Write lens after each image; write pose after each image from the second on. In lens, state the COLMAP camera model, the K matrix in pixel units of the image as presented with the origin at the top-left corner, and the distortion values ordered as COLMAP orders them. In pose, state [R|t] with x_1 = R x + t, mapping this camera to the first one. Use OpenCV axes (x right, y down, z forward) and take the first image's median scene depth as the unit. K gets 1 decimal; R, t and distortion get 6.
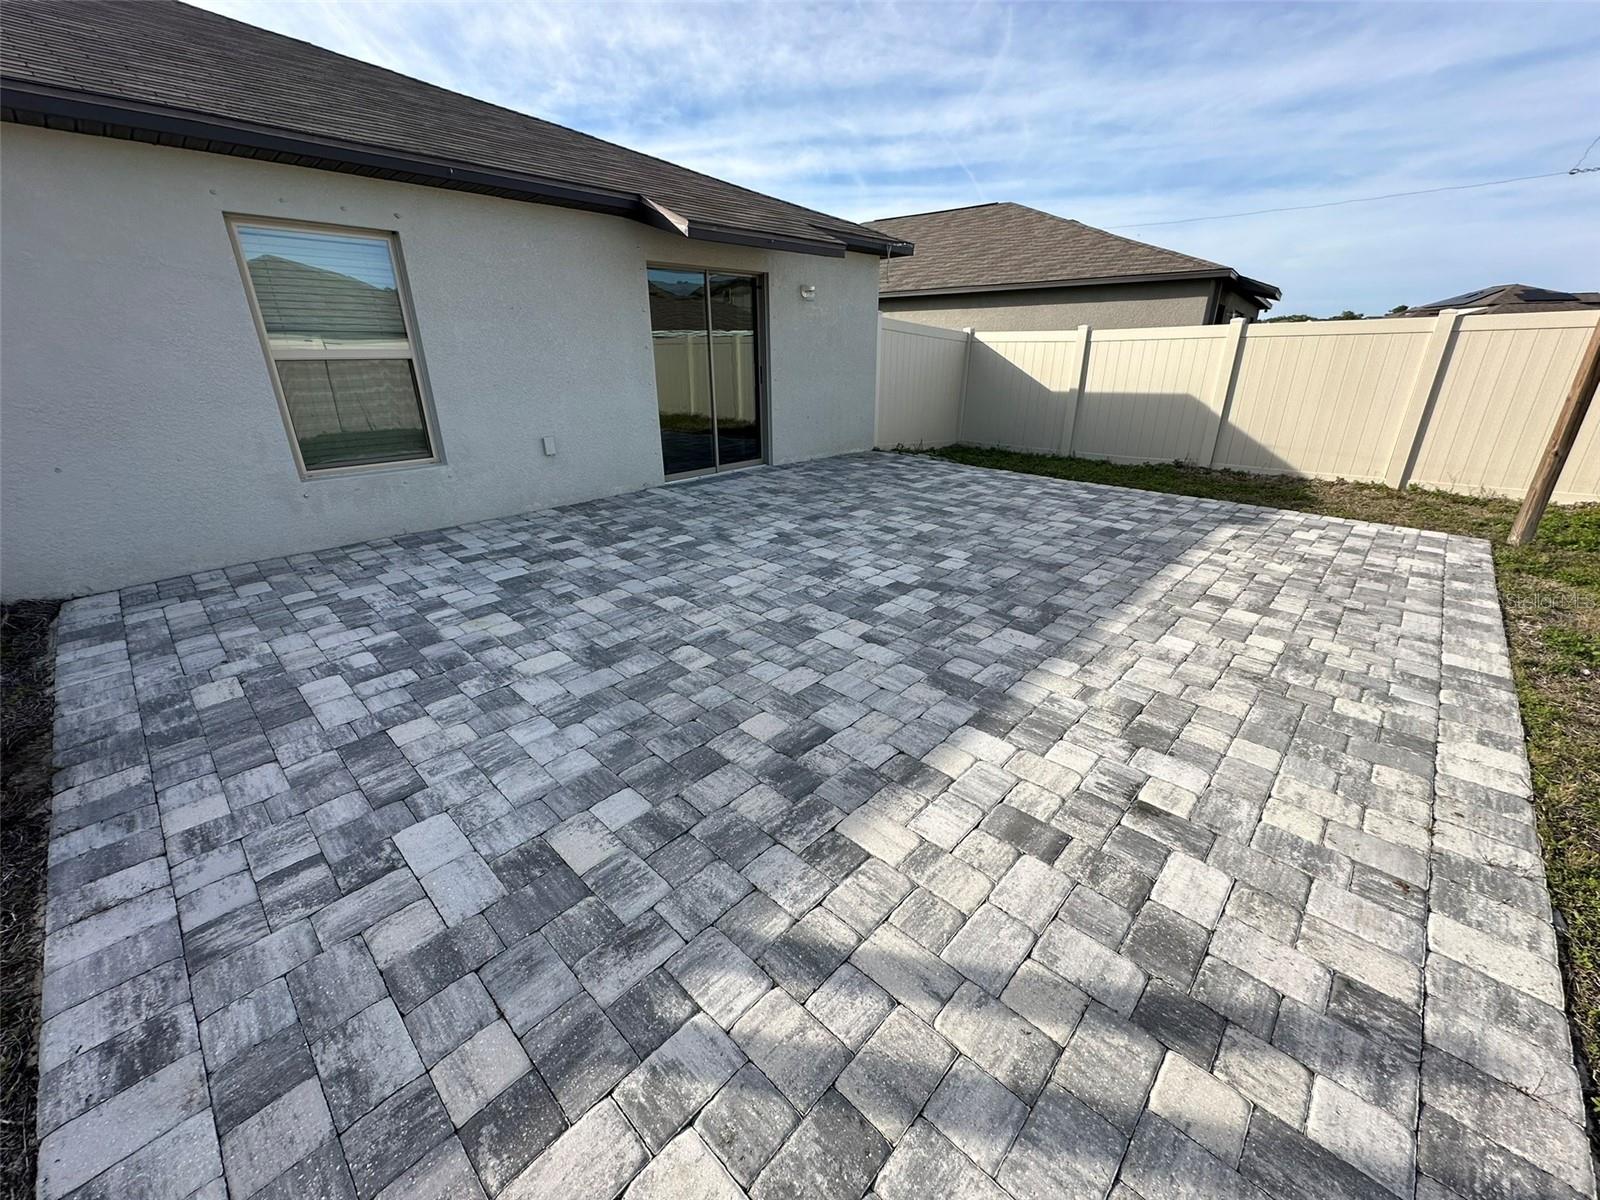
lens RADIAL K [[641.2, 0, 761.1], [0, 641.2, 598.0], [0, 0, 1]] dist [-0.001383, -0.000015]
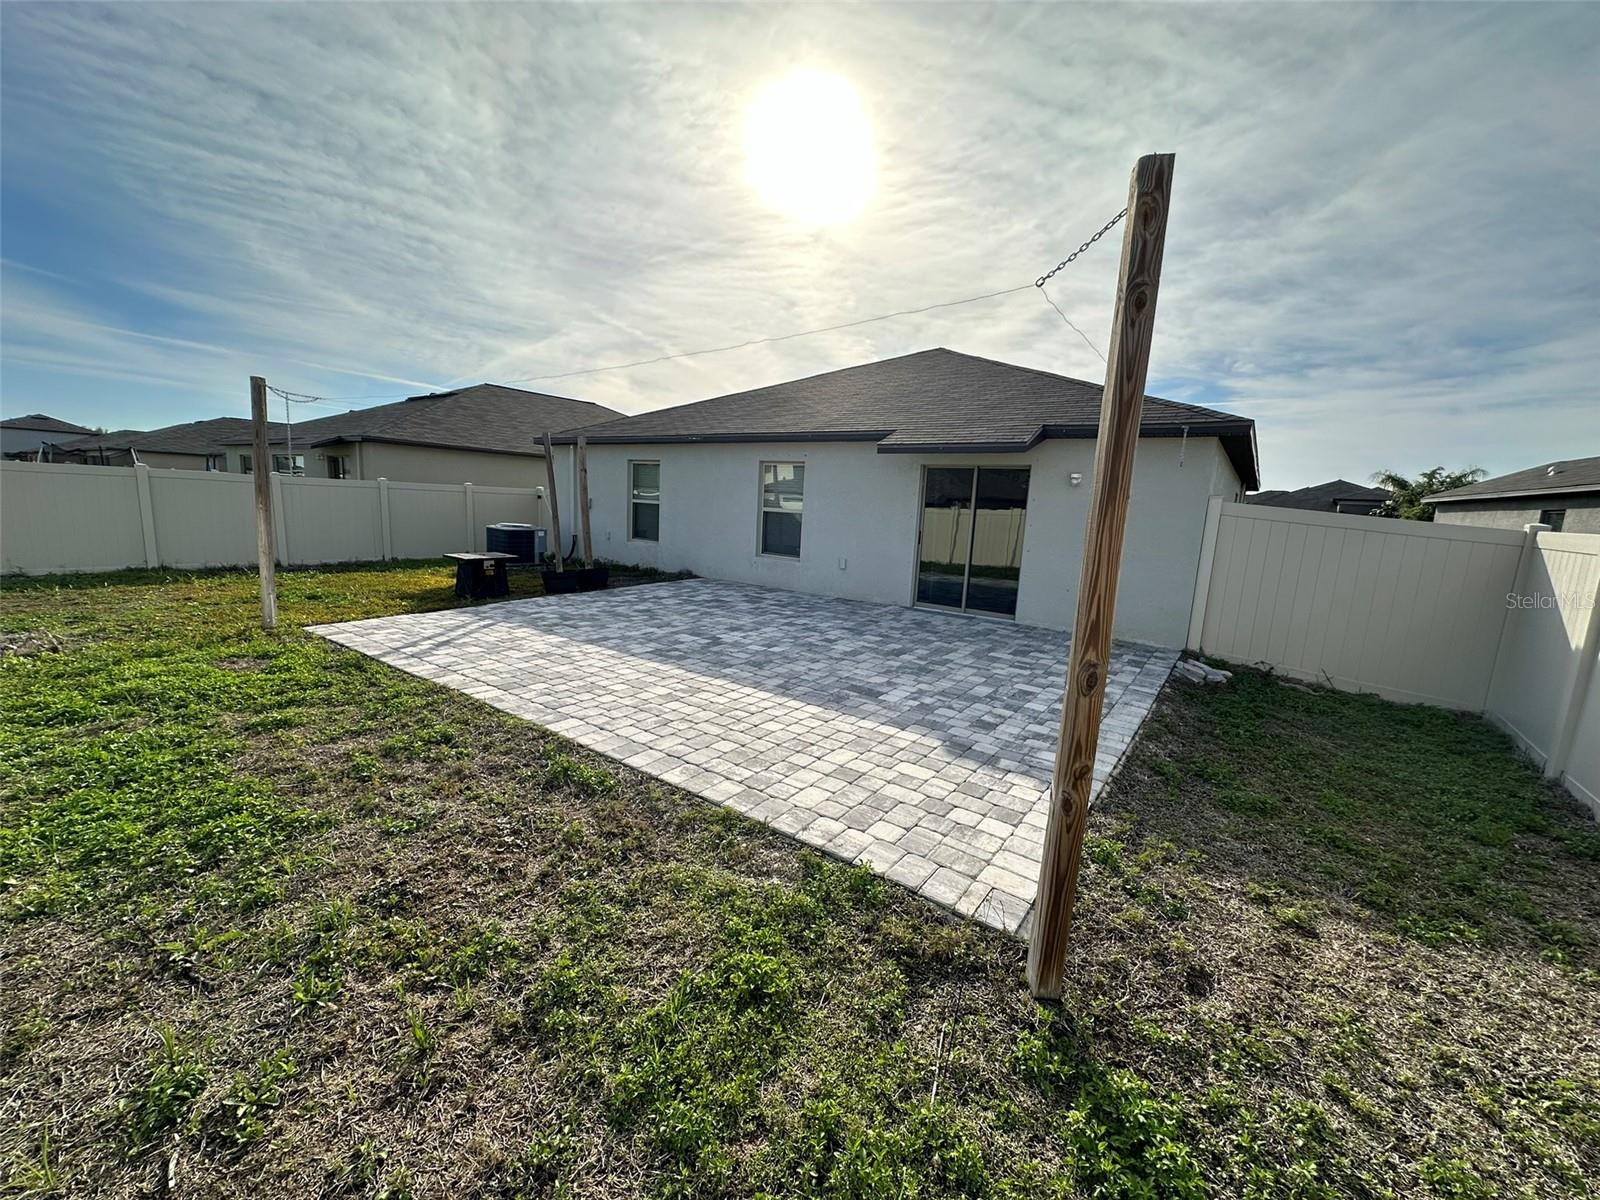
lens RADIAL K [[638.6, 0, 818.7], [0, 638.6, 578.4], [0, 0, 1]] dist [0.000389, 0.000045]
pose [[0.165113, 0.135991, -0.976854, 1.971845], [-0.404279, 0.912748, 0.058733, -0.389619], [0.899609, 0.385224, 0.205684, 0.838711]]
